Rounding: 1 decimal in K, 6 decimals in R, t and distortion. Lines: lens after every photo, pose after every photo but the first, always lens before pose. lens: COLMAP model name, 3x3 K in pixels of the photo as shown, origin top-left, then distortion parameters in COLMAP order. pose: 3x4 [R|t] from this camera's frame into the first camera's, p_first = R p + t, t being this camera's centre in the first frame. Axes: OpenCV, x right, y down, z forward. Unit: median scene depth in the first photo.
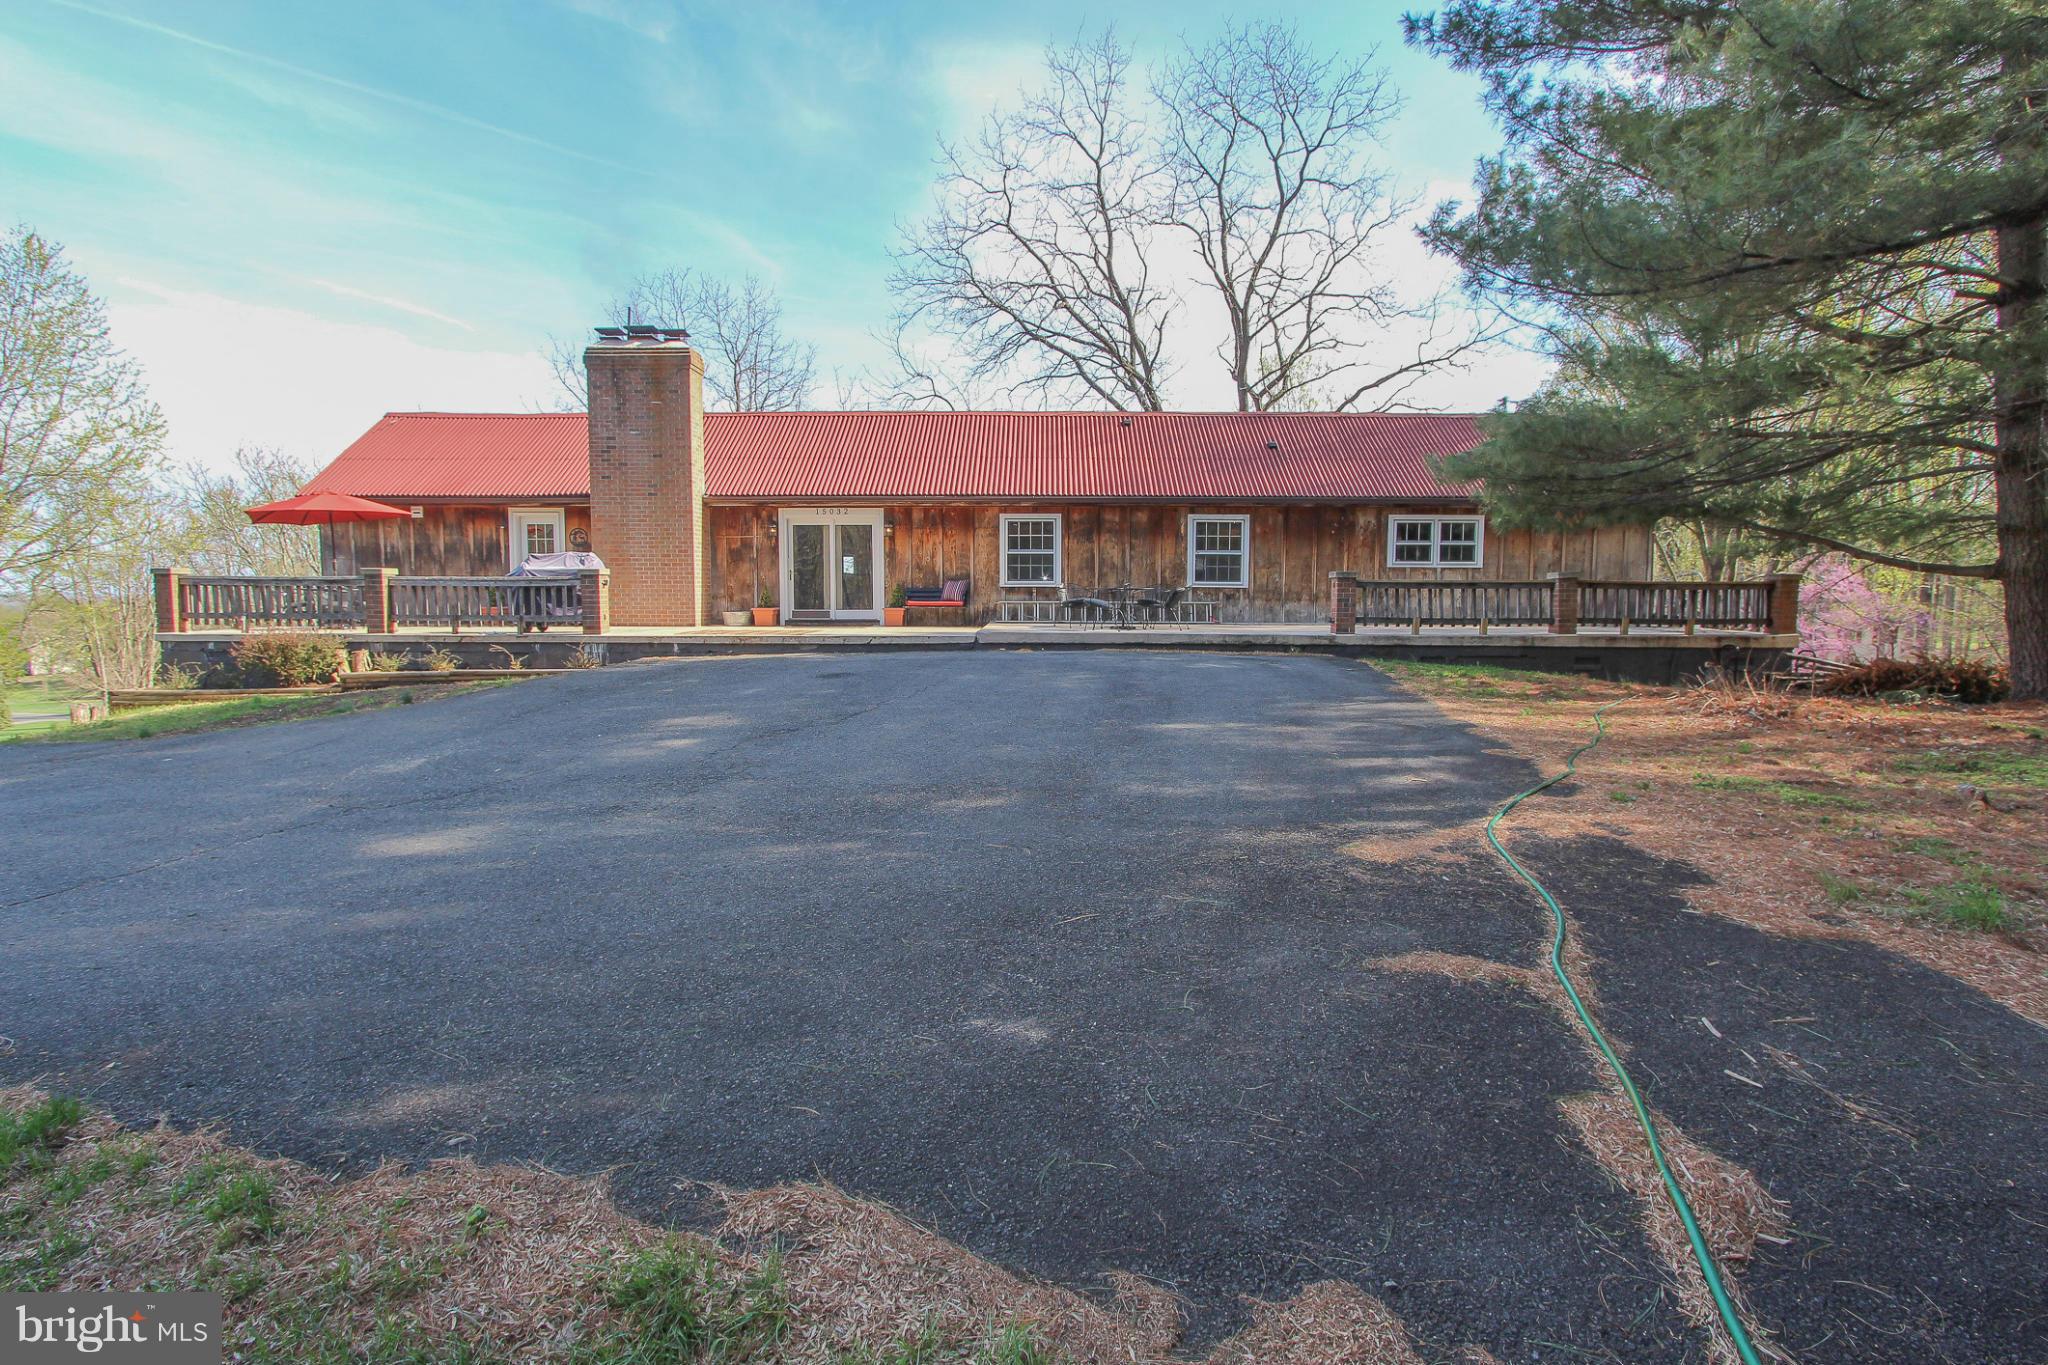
lens RADIAL K [[951.4, 0, 1031.0], [0, 951.4, 675.4], [0, 0, 1]] dist [-0.015113, 0.000819]
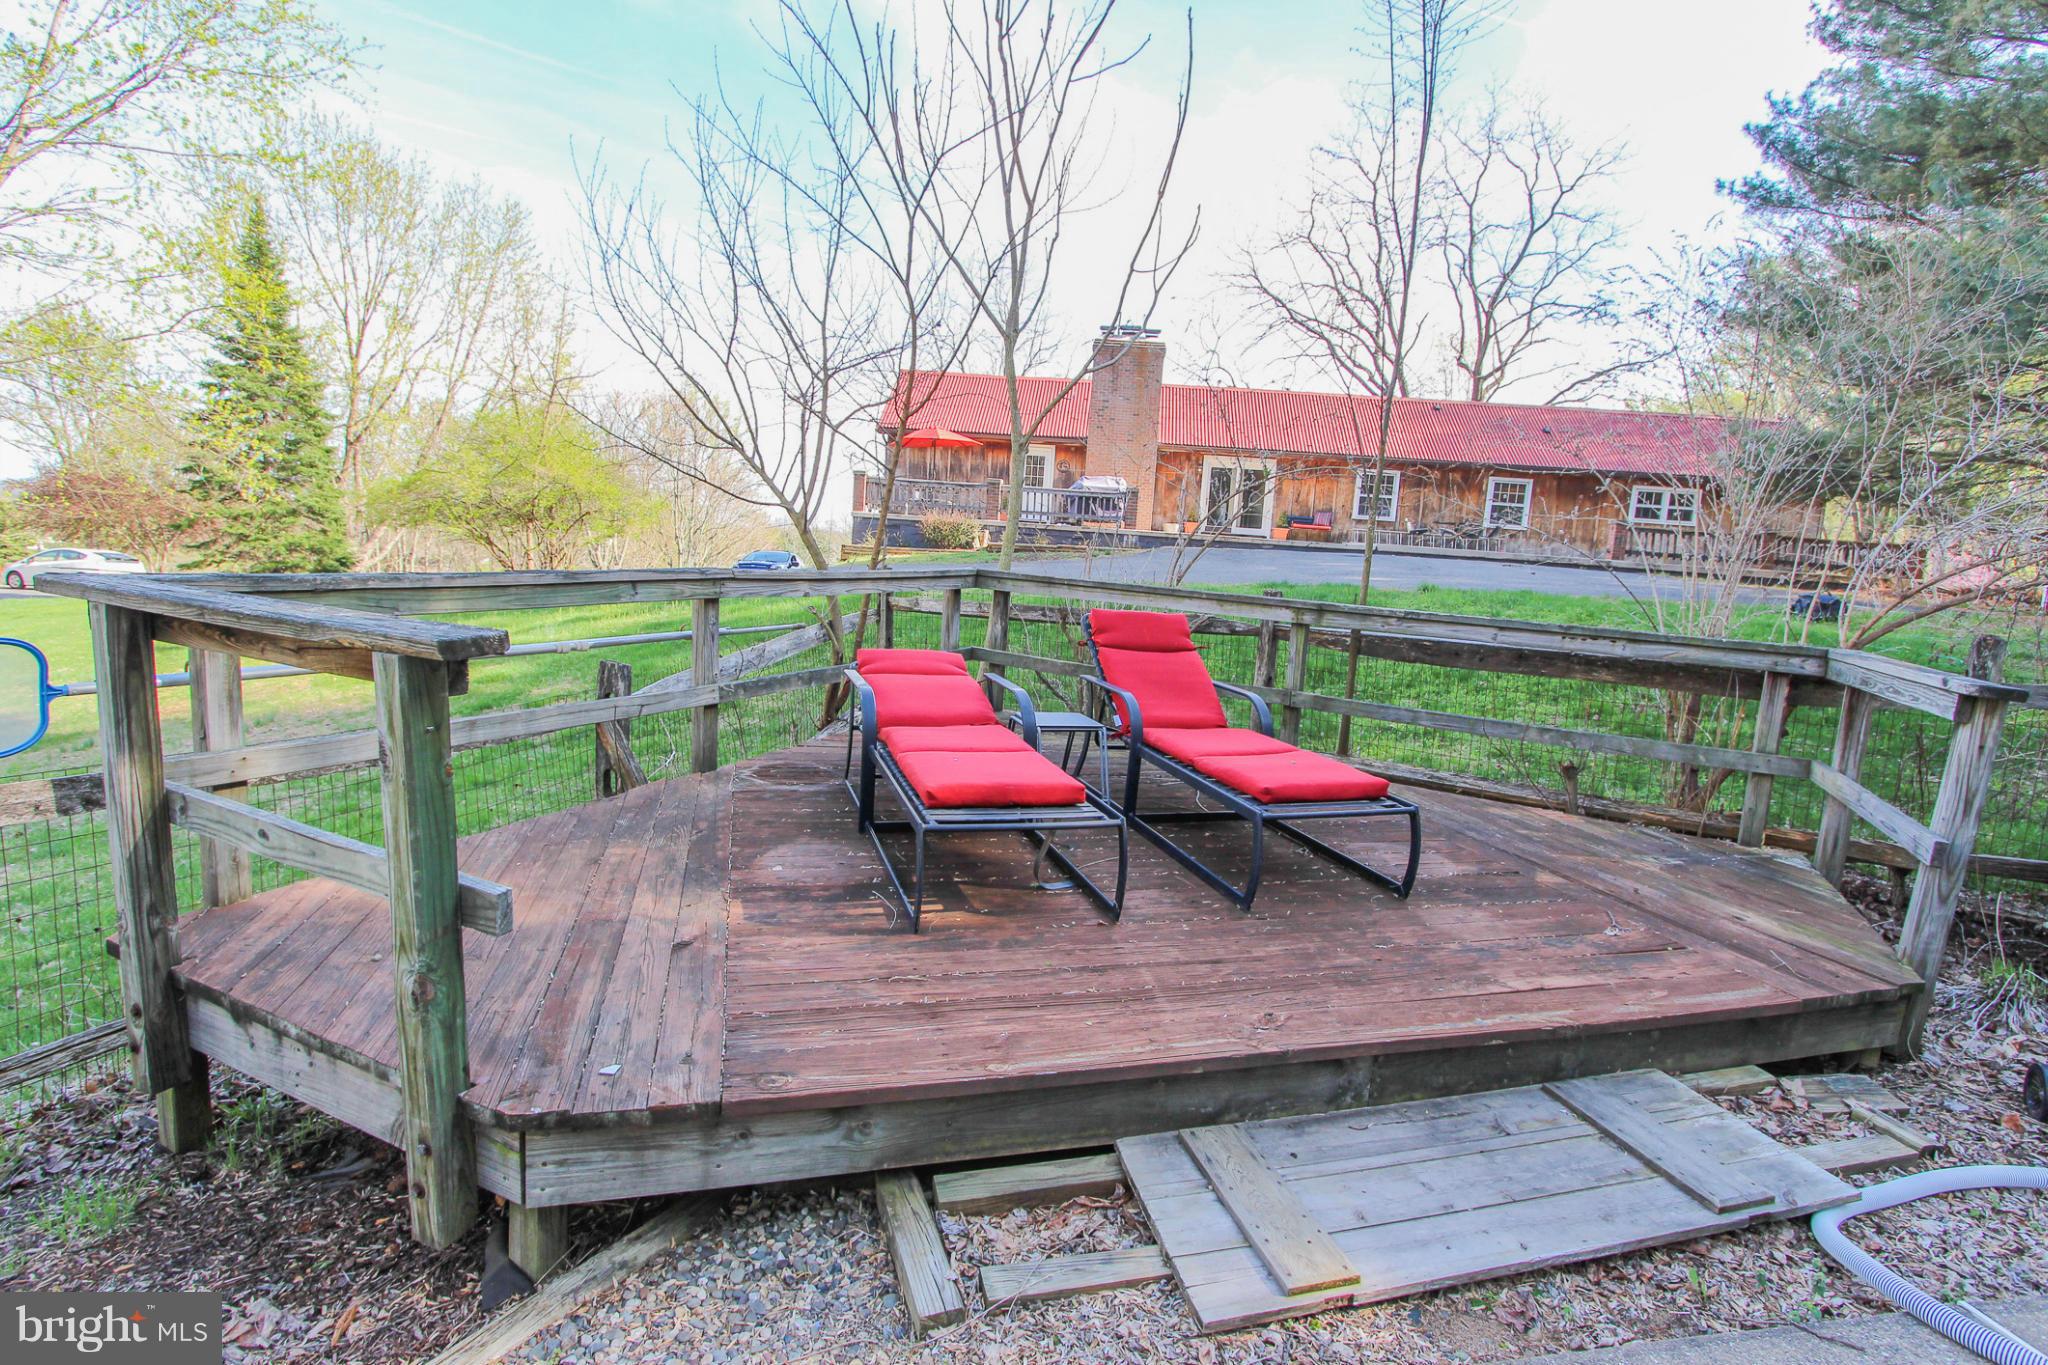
lens RADIAL K [[977.1, 0, 1033.6], [0, 977.1, 688.5], [0, 0, 1]] dist [-0.012484, 0.000640]
pose [[0.995430, 0.072623, -0.062008, -0.405950], [-0.069275, 0.996105, 0.054552, 0.117681], [0.065728, -0.050007, 0.996584, -0.529446]]
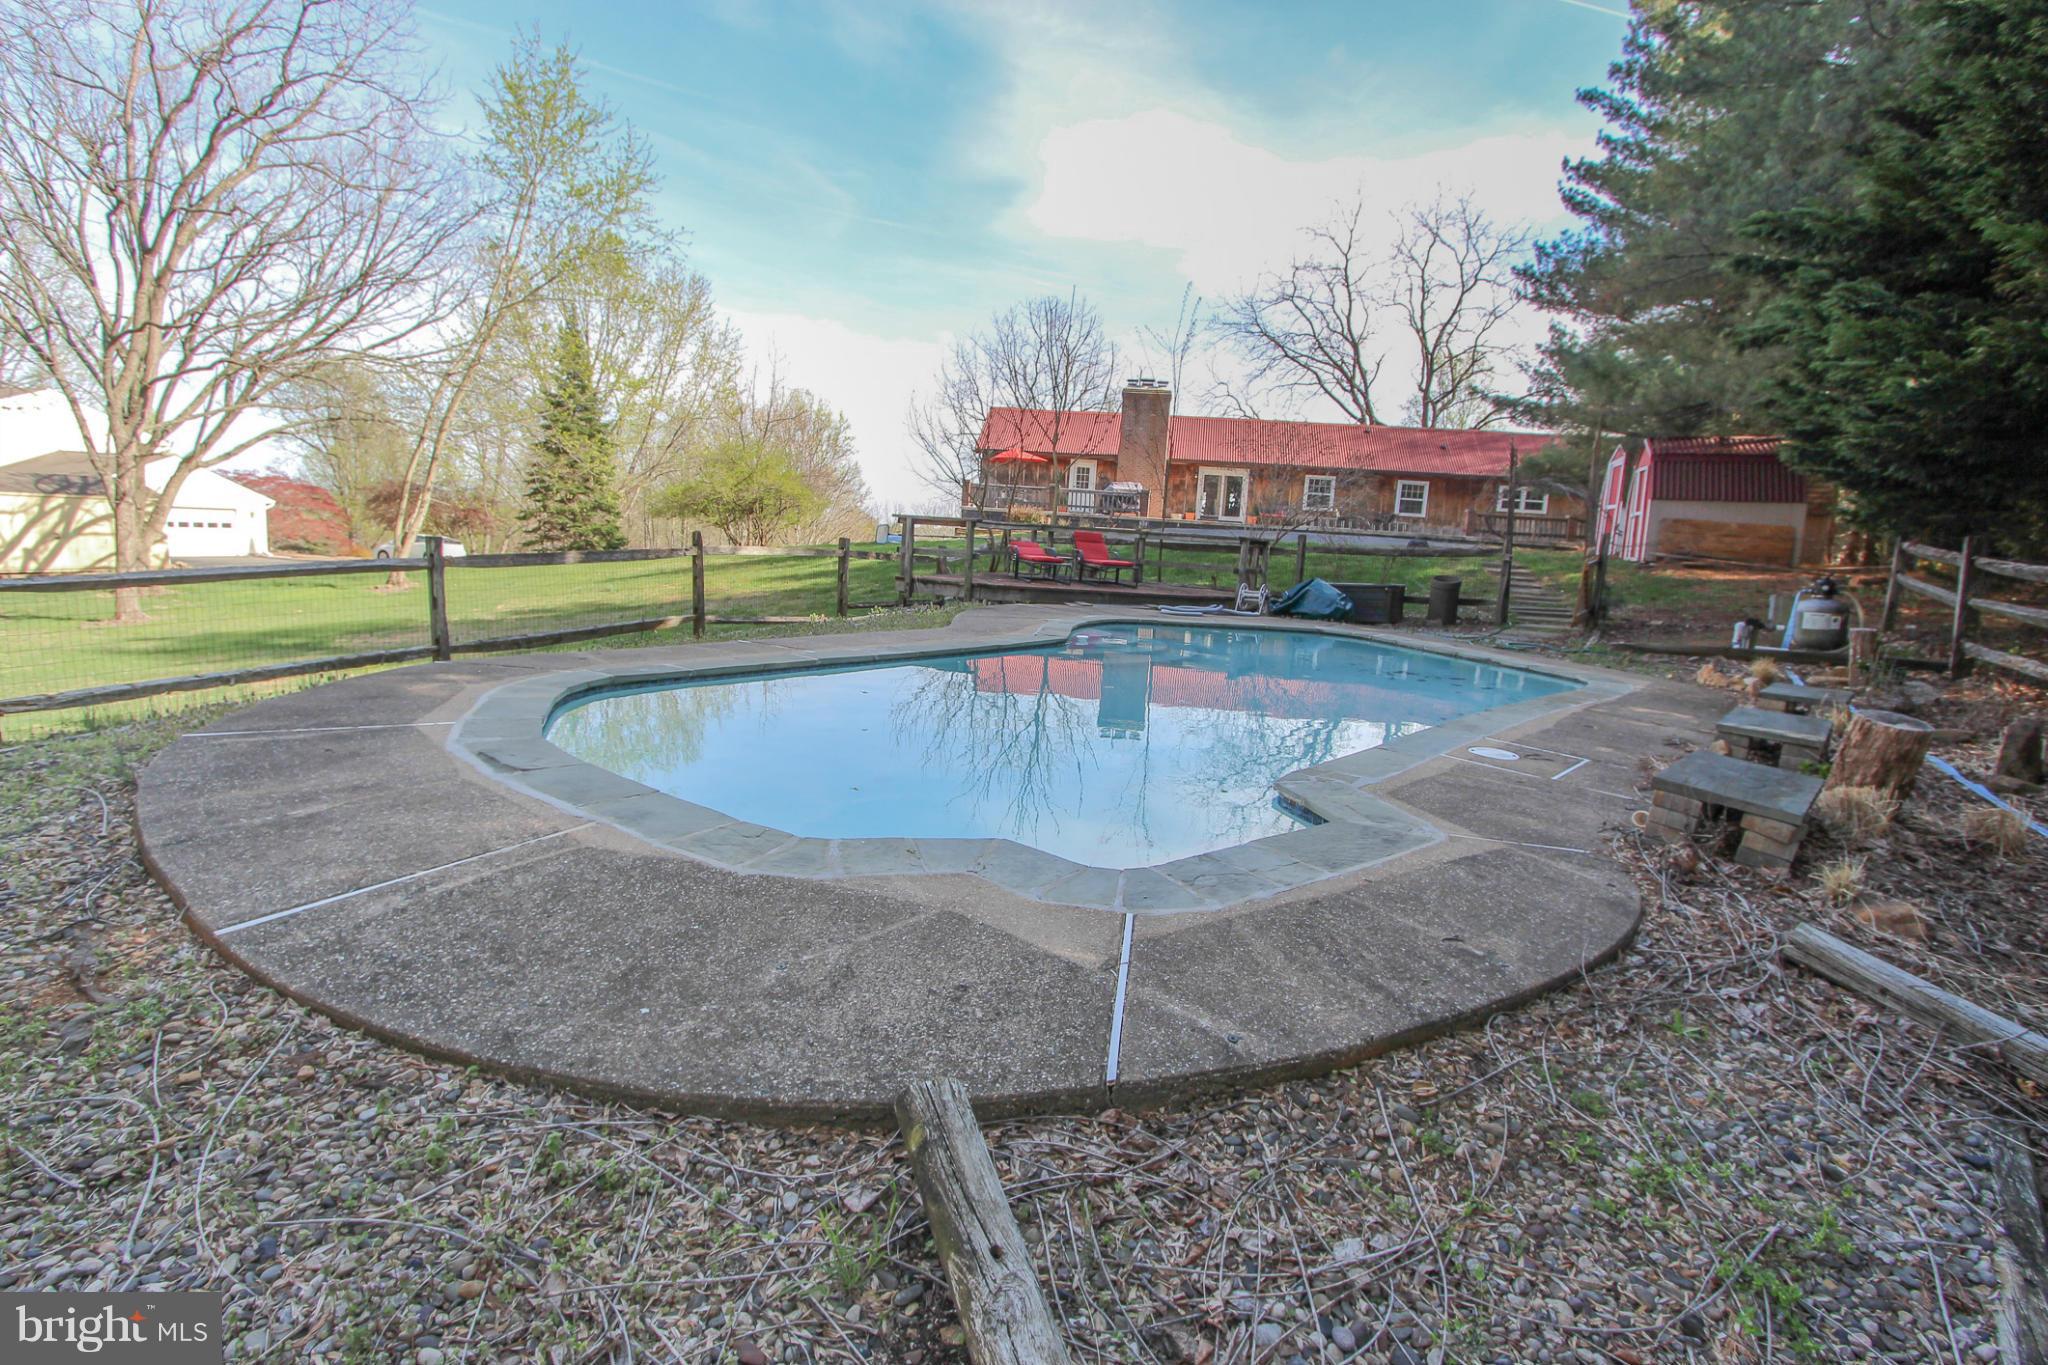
lens RADIAL K [[951.4, 0, 1031.0], [0, 951.4, 675.4], [0, 0, 1]] dist [-0.015113, 0.000819]
pose [[0.988202, 0.079640, -0.130823, -0.321075], [-0.072883, 0.995786, 0.055659, 0.197856], [0.134704, -0.045468, 0.989842, -1.171591]]
